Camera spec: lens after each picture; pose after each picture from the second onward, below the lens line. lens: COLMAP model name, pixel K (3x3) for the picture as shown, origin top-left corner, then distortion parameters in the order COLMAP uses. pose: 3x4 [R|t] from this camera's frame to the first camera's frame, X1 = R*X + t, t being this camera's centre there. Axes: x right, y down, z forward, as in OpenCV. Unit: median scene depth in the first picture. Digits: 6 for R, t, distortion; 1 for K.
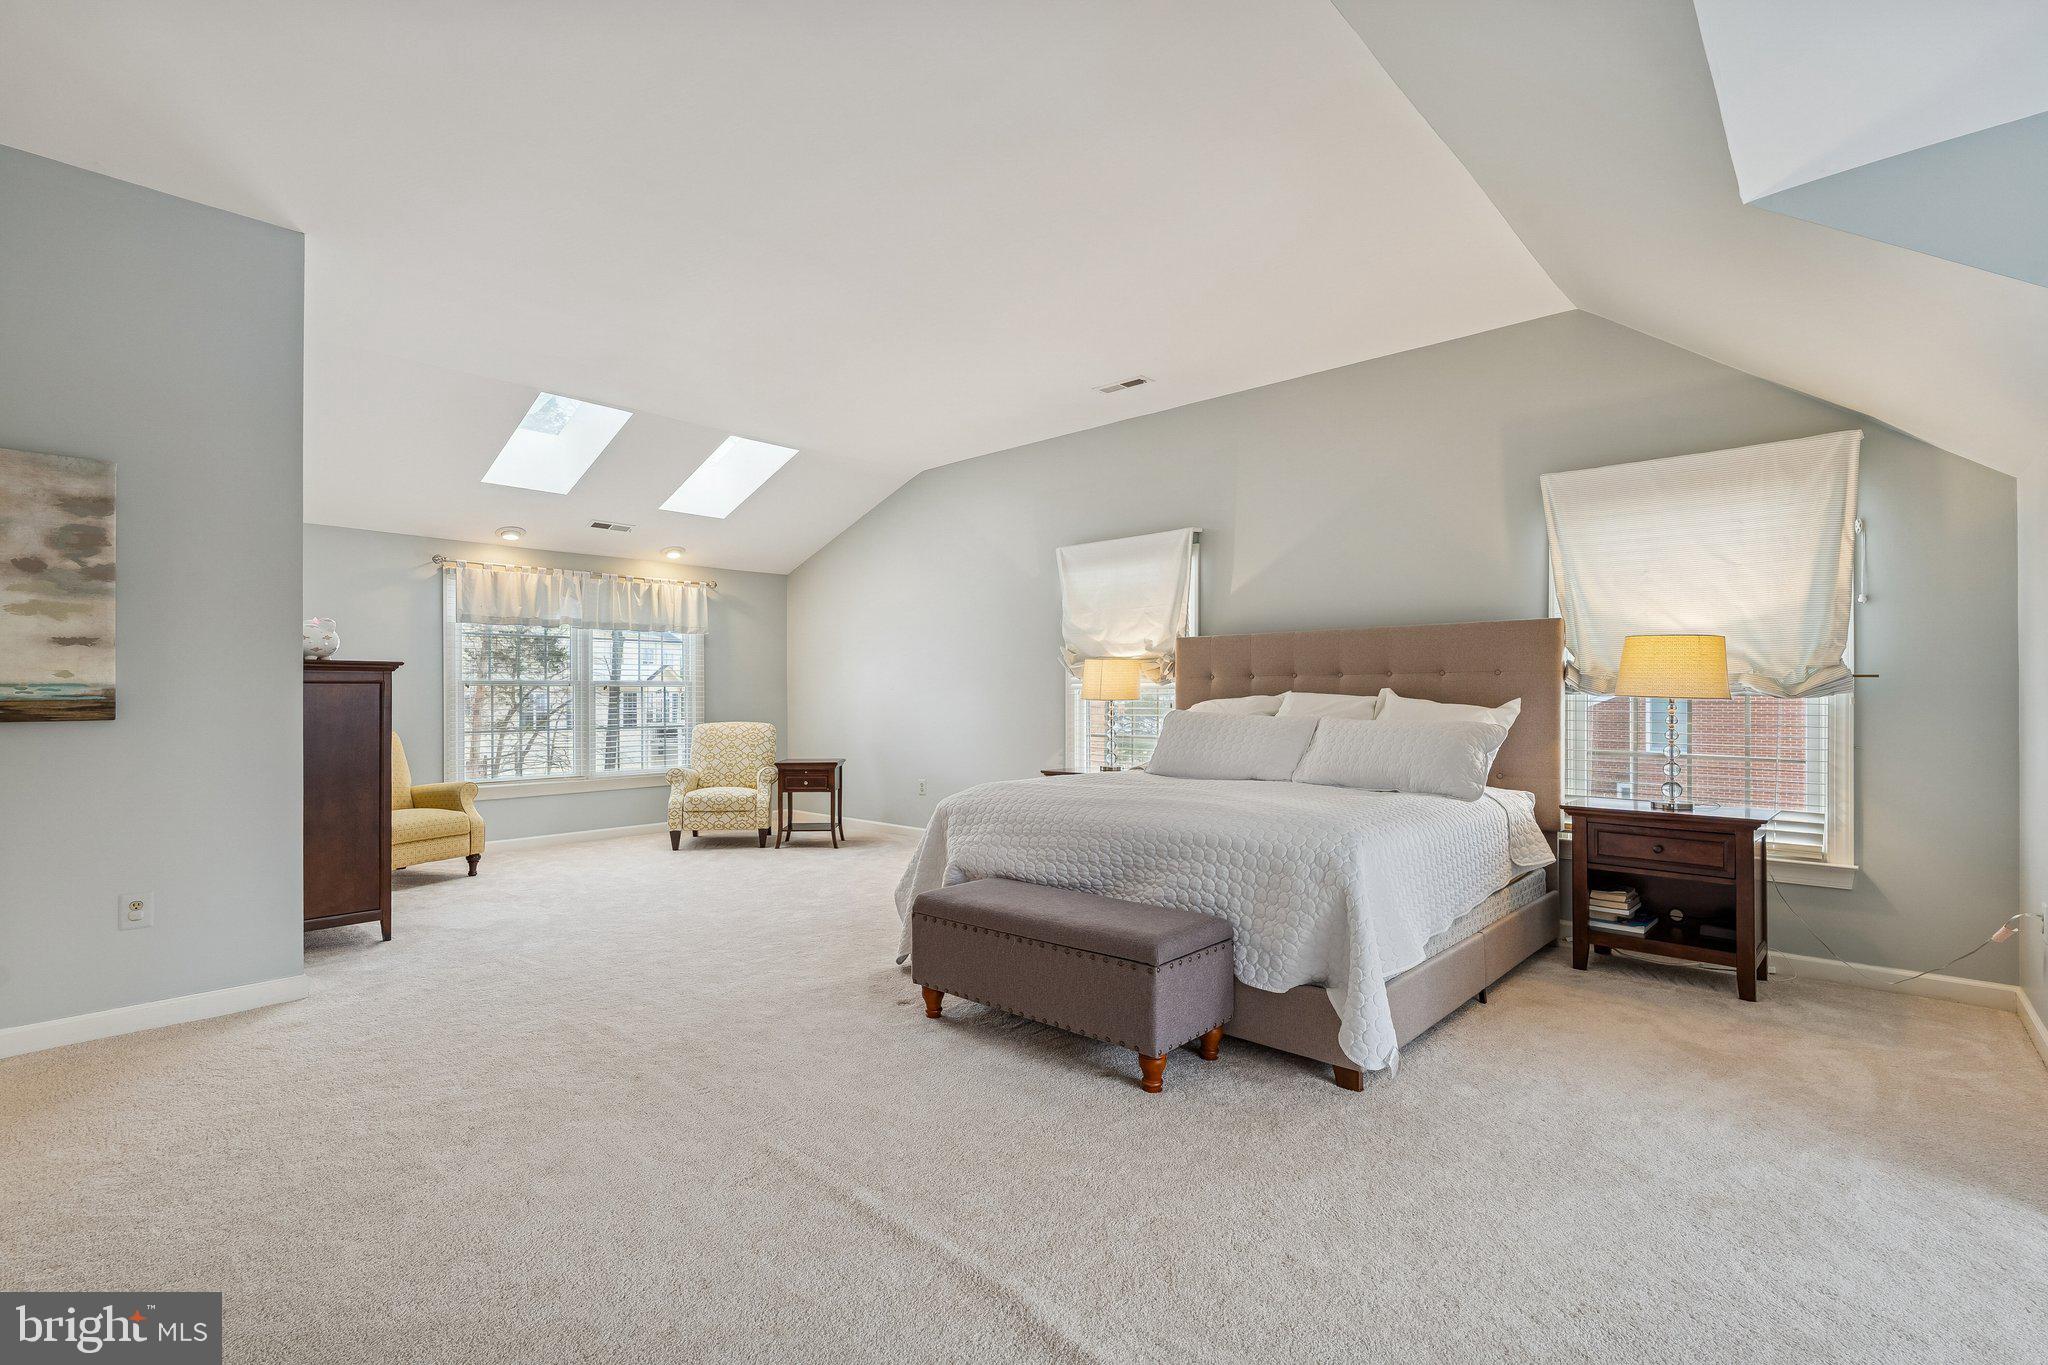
lens RADIAL K [[943.3, 0, 1028.9], [0, 943.3, 697.5], [0, 0, 1]] dist [-0.001705, 0.000007]
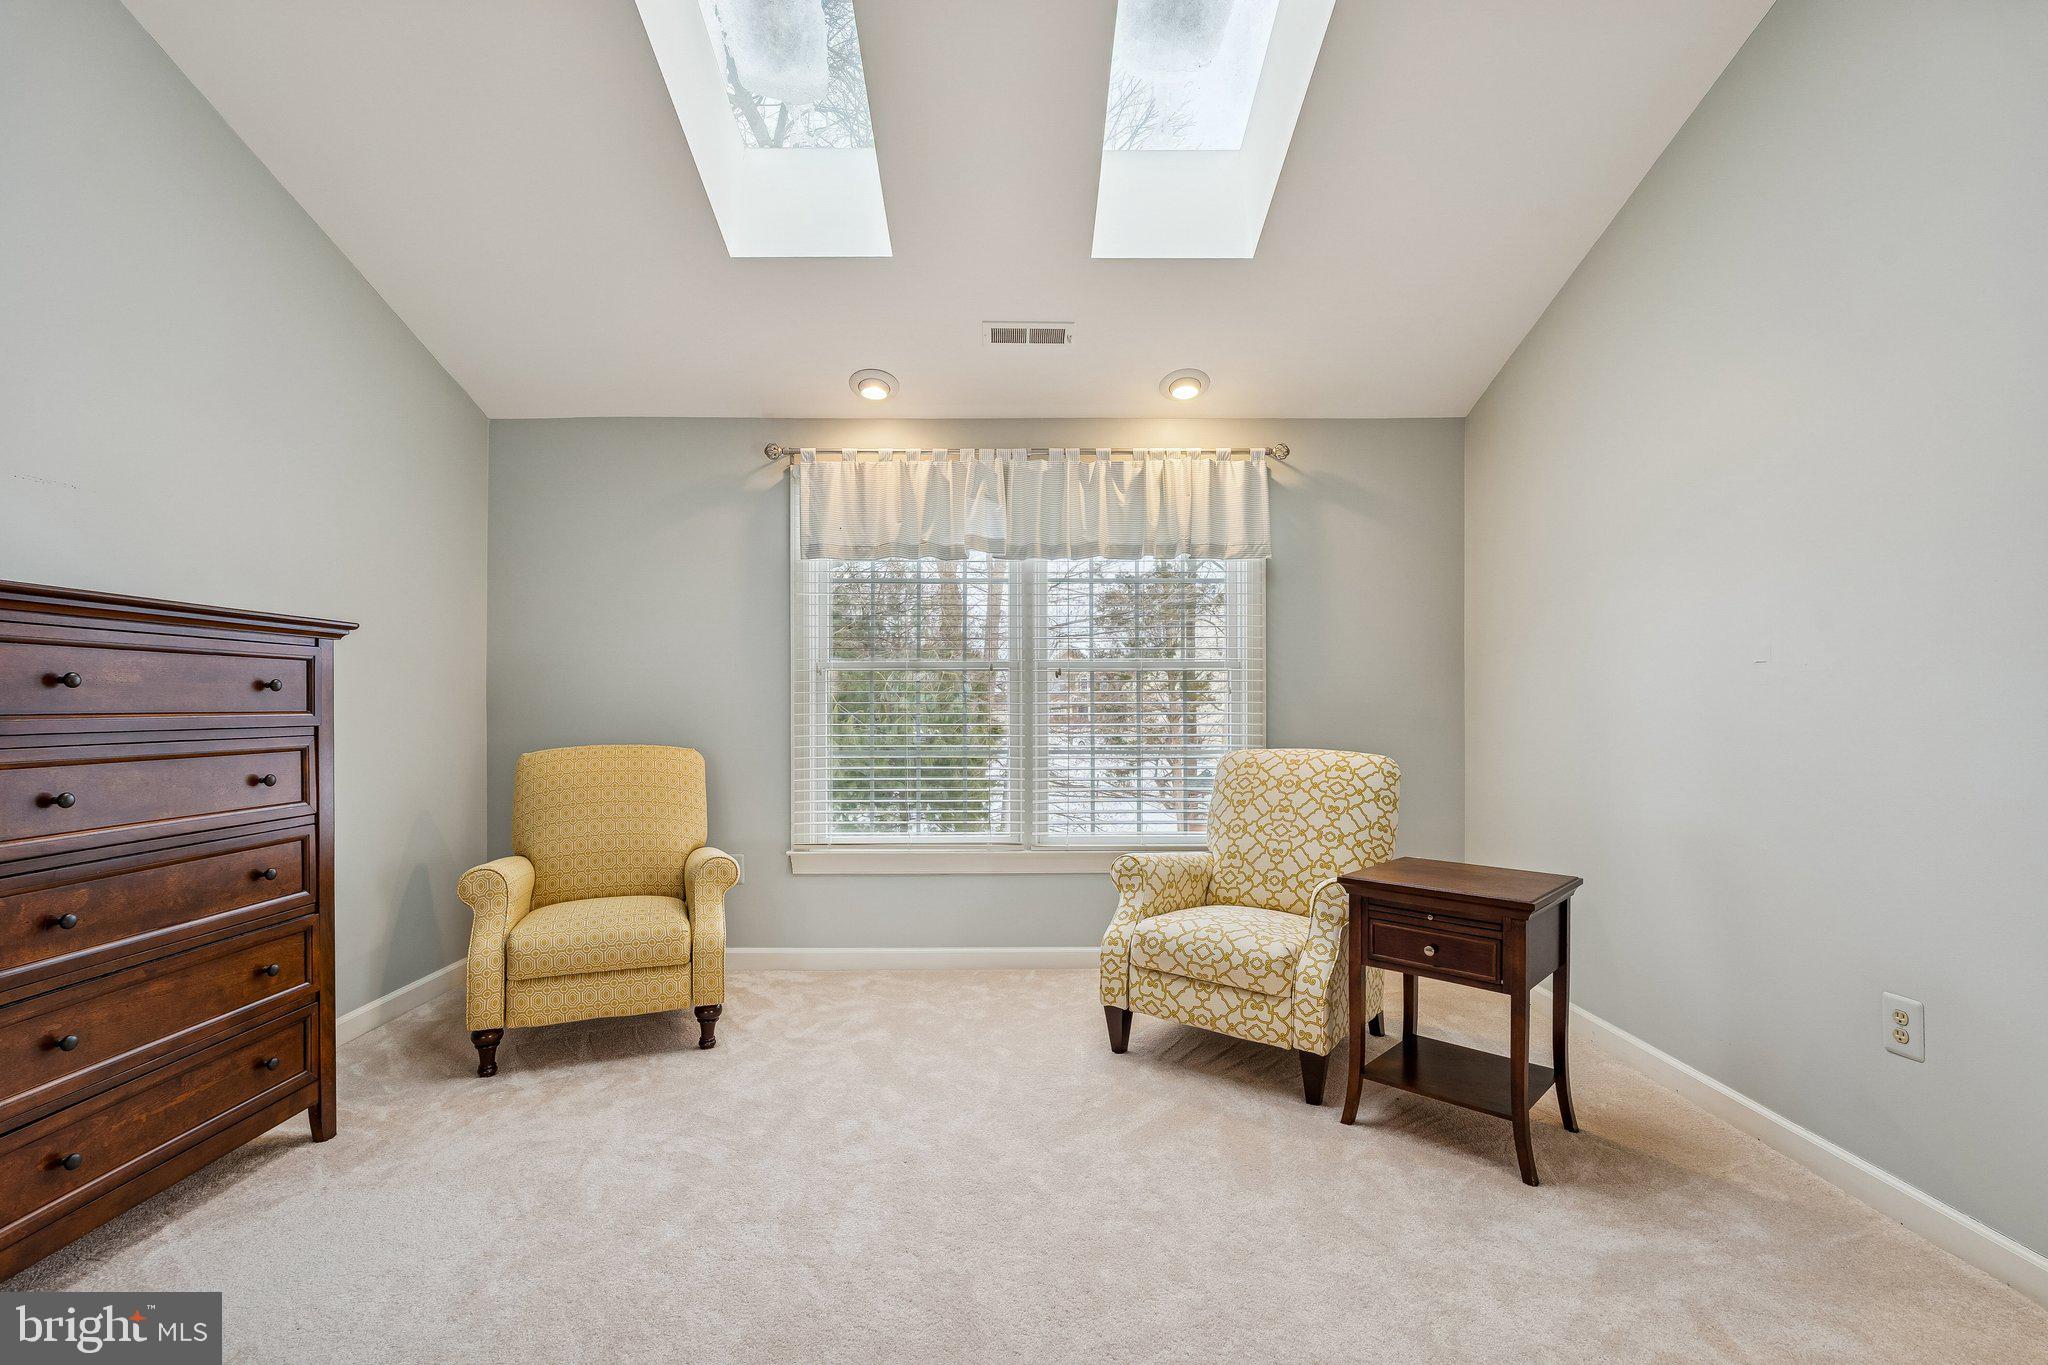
lens RADIAL K [[943.3, 0, 1028.9], [0, 943.3, 697.5], [0, 0, 1]] dist [-0.001705, 0.000007]
pose [[0.692043, 0.001394, -0.721855, -0.096502], [-0.002617, 0.999996, -0.000578, 0.003476], [0.721851, 0.002289, 0.692044, 0.671575]]
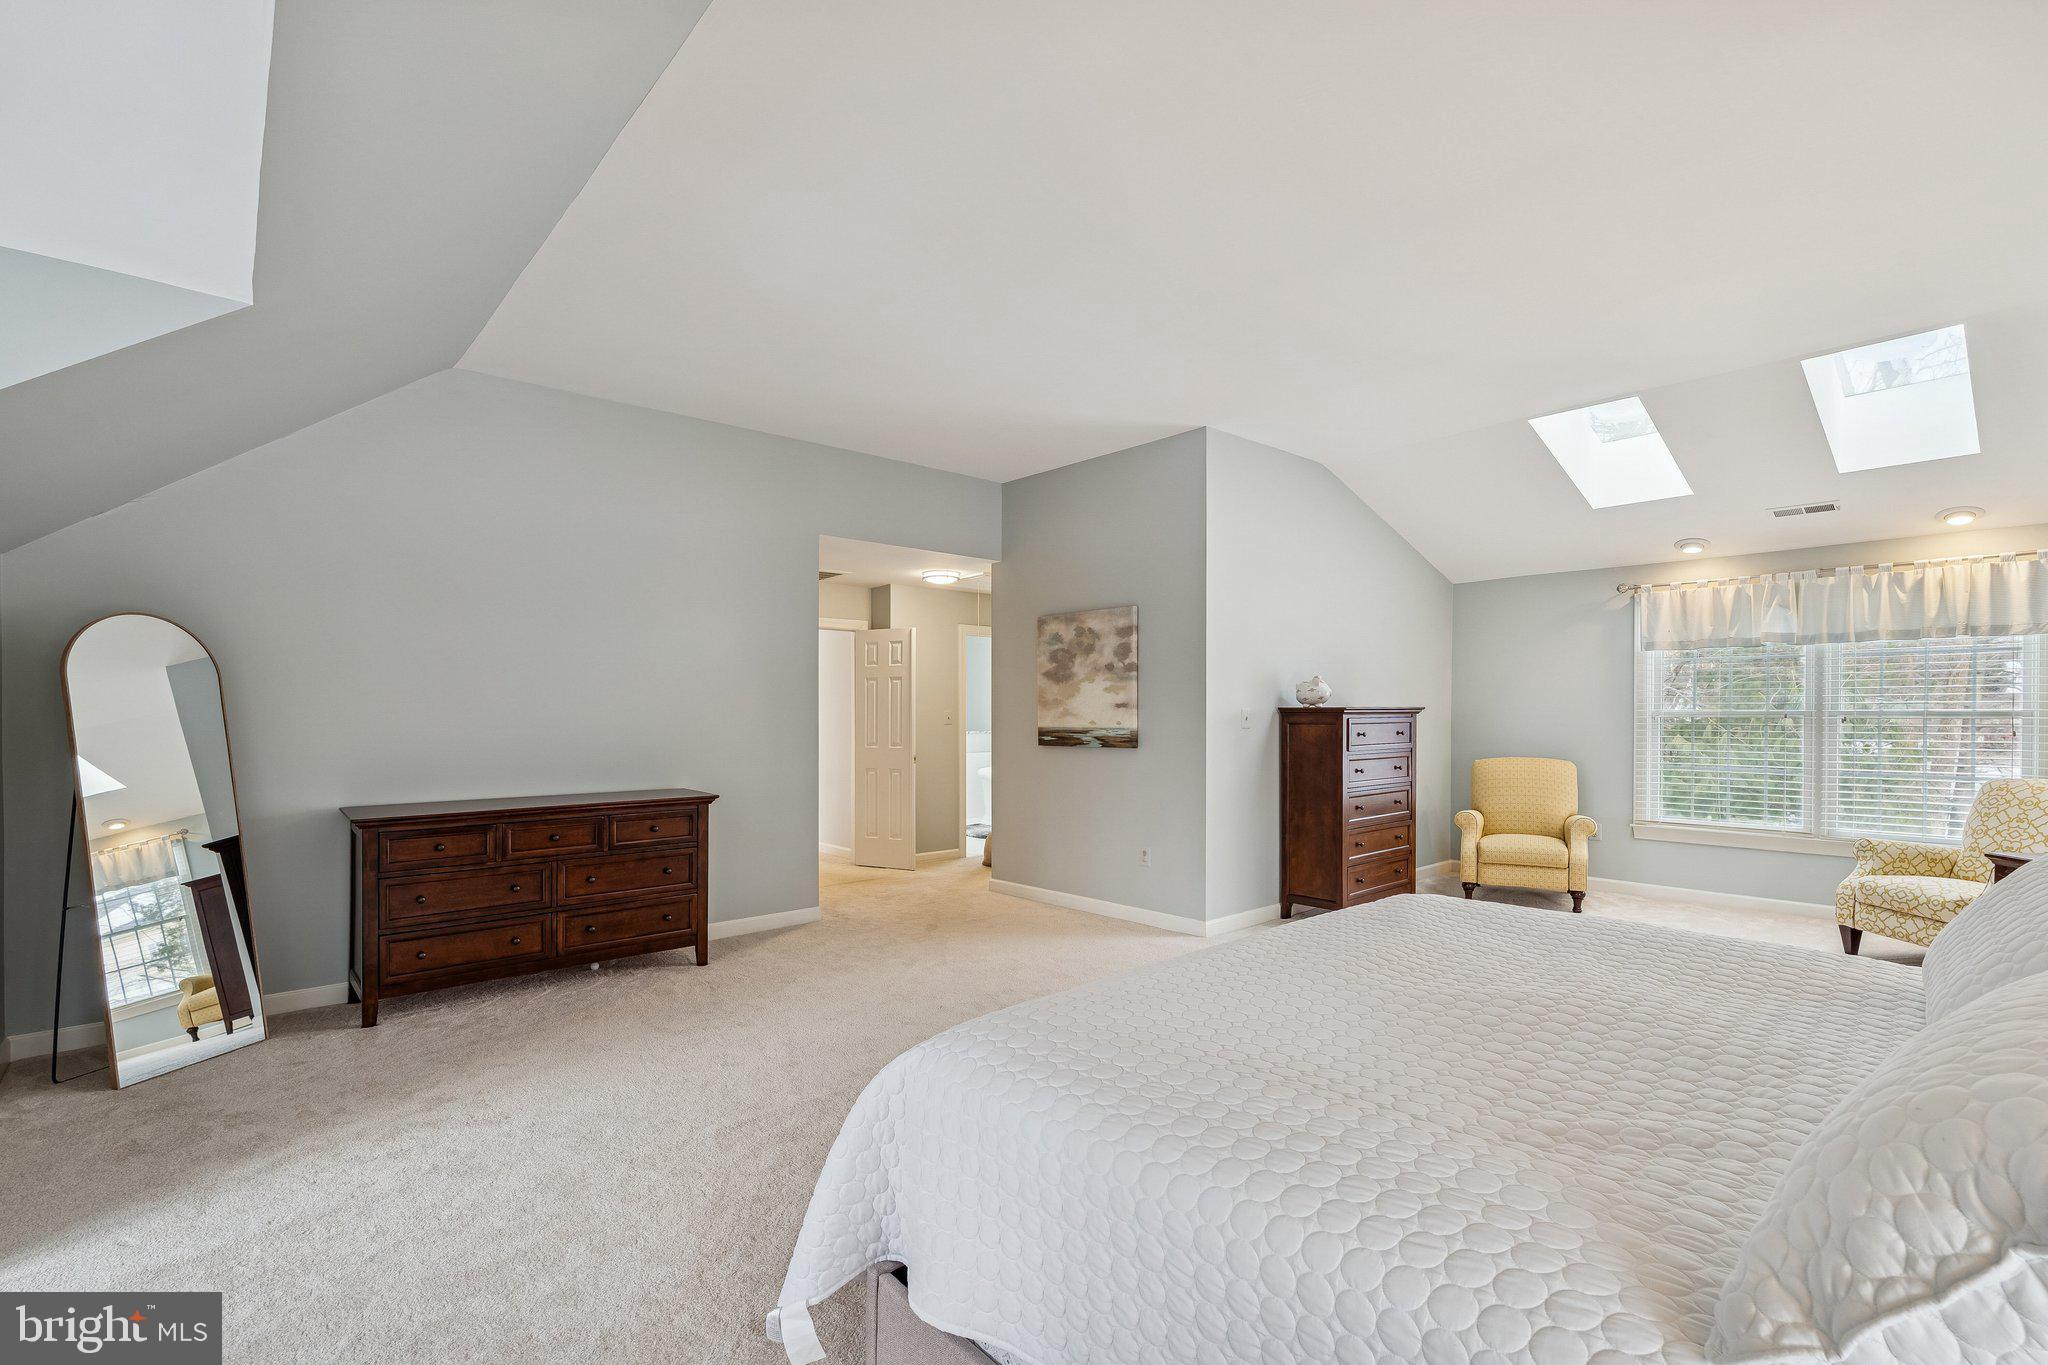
lens RADIAL K [[911.8, 0, 1019.7], [0, 911.8, 729.0], [0, 0, 1]] dist [-0.000906, -0.000406]
pose [[-0.118026, 0.026301, -0.992662, 0.367834], [0.006827, 0.999647, 0.025675, -0.027721], [0.992987, -0.003747, -0.118164, 0.459841]]
